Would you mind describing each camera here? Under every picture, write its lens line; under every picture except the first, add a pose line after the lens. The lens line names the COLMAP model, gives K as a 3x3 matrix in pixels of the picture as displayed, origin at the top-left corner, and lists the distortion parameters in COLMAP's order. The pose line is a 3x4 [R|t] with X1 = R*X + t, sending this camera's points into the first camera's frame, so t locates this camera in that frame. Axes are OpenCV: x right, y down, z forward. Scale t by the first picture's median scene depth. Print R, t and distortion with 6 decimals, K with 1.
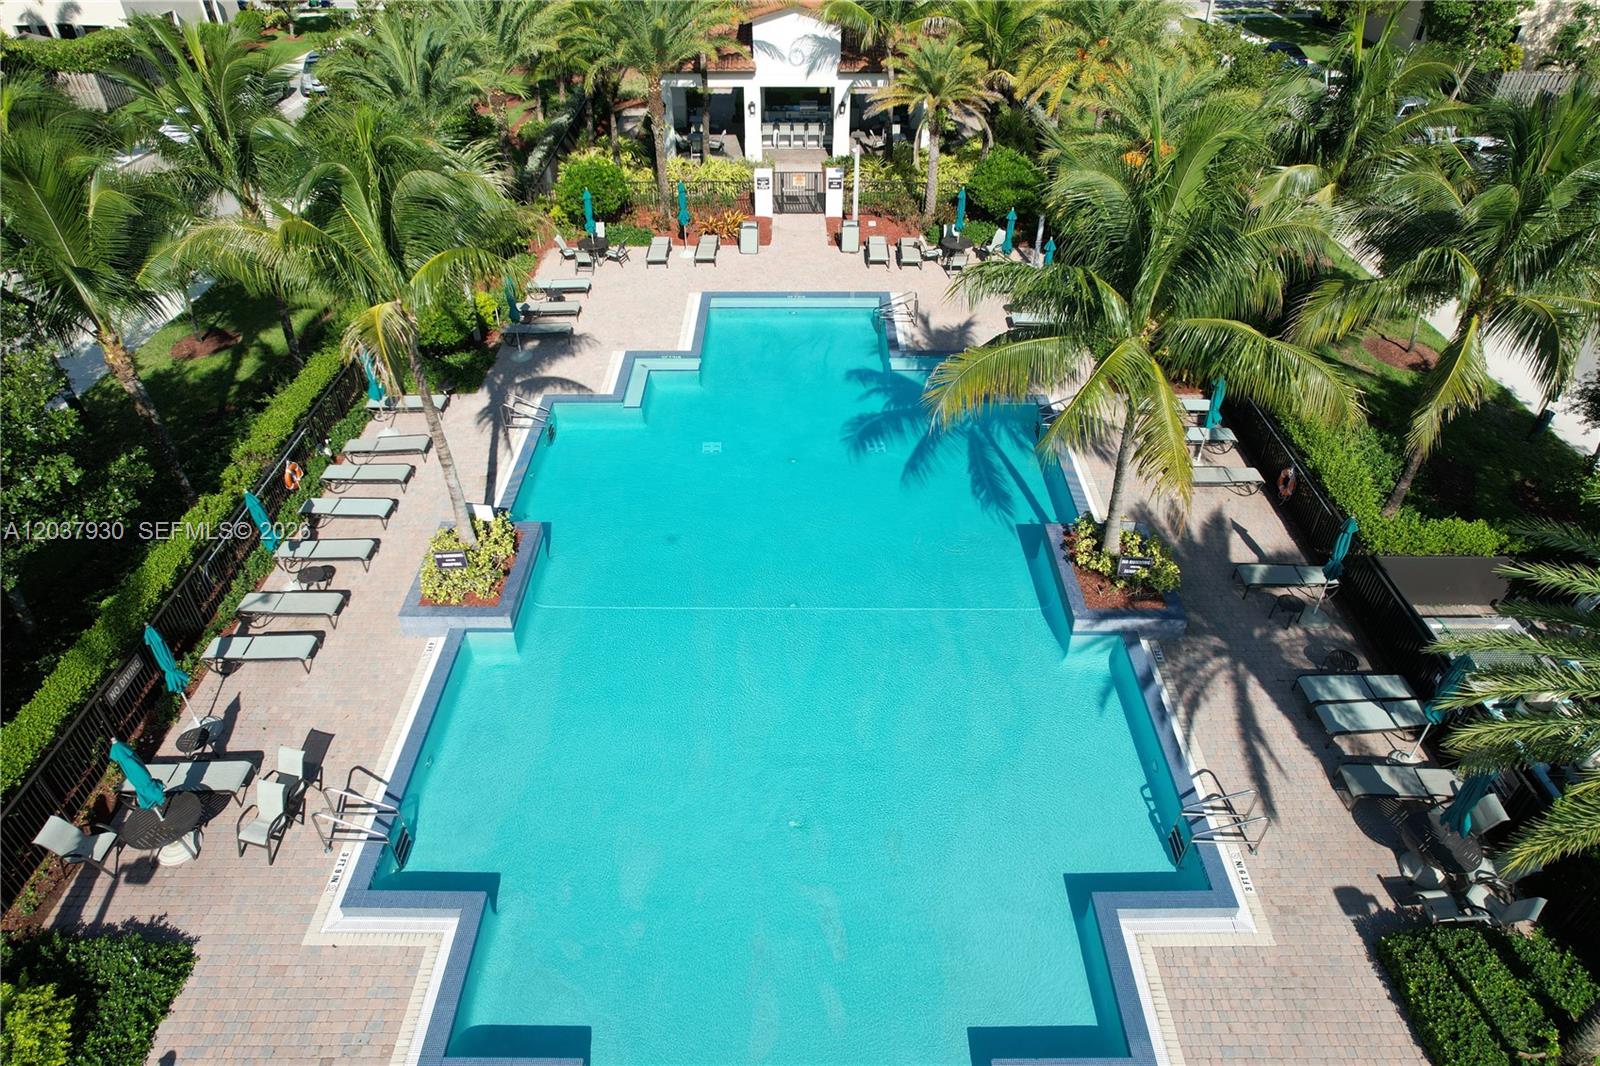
lens RADIAL K [[1026.2, 0, 800.0], [0, 1026.2, 533.0], [0, 0, 1]] dist [-0.066271, 0.062212]
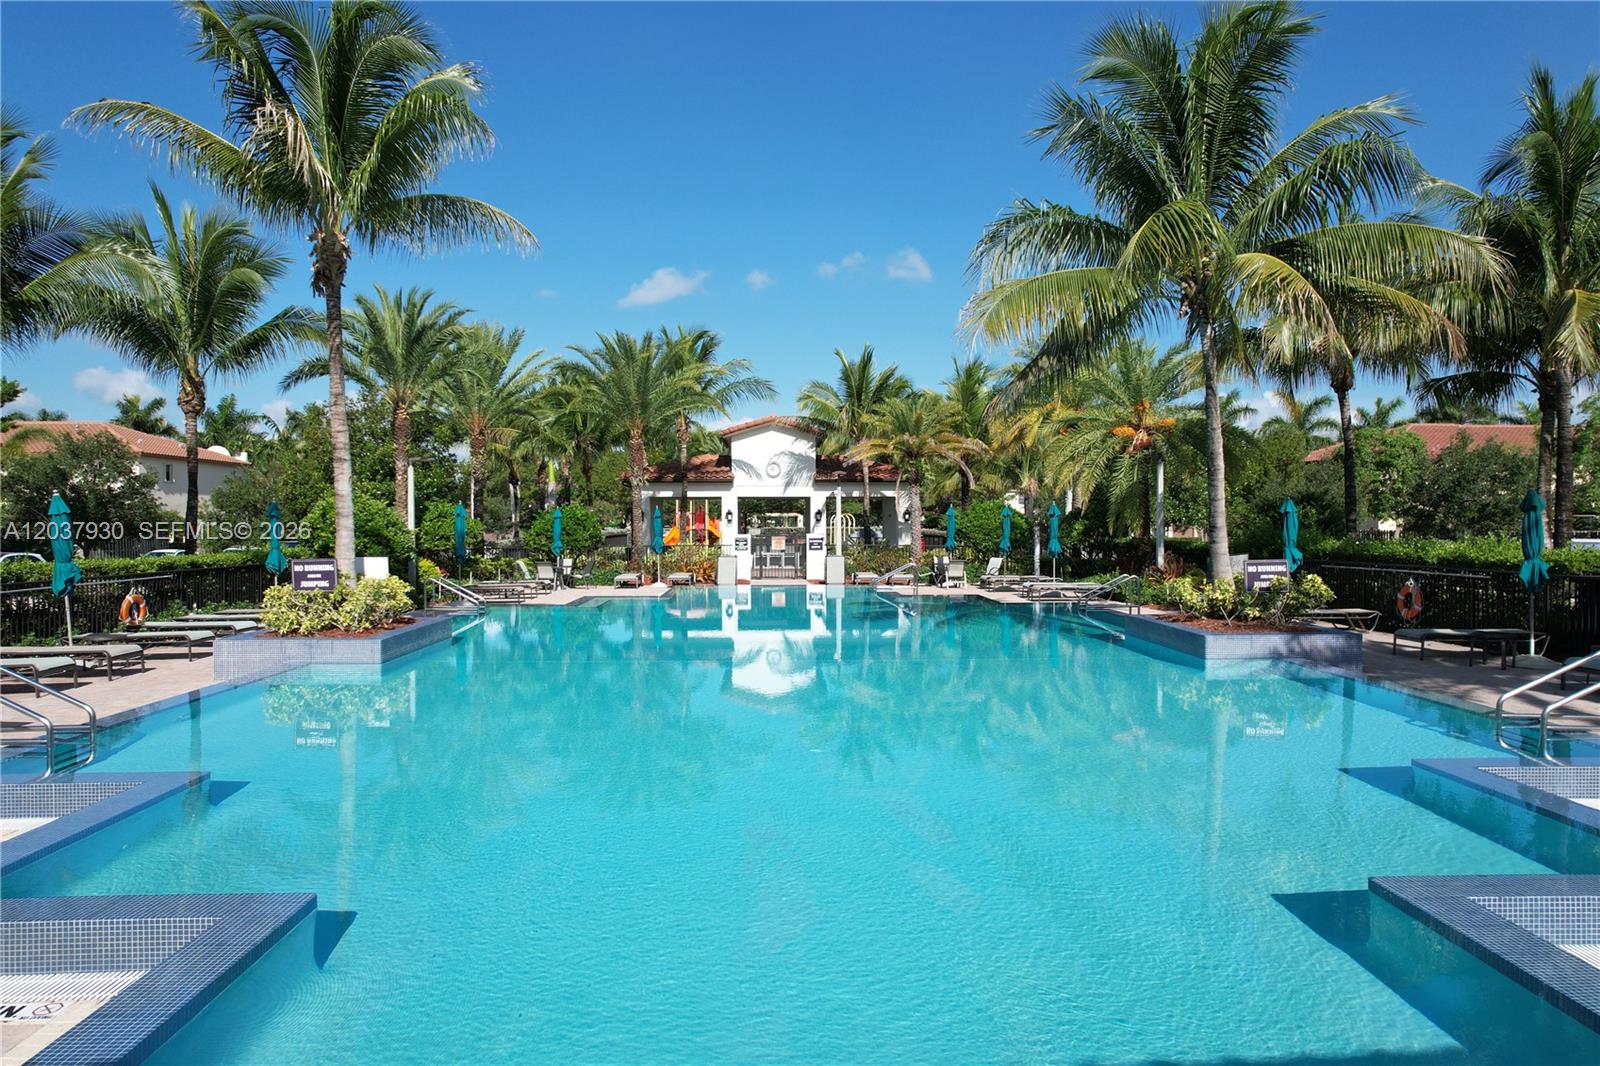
lens RADIAL K [[1026.2, 0, 800.0], [0, 1026.2, 533.0], [0, 0, 1]] dist [-0.066271, 0.062212]
pose [[0.999301, -0.009620, 0.036130, -0.014991], [0.029347, 0.800548, -0.598550, 0.210378], [-0.023165, 0.599191, 0.800271, 0.198585]]
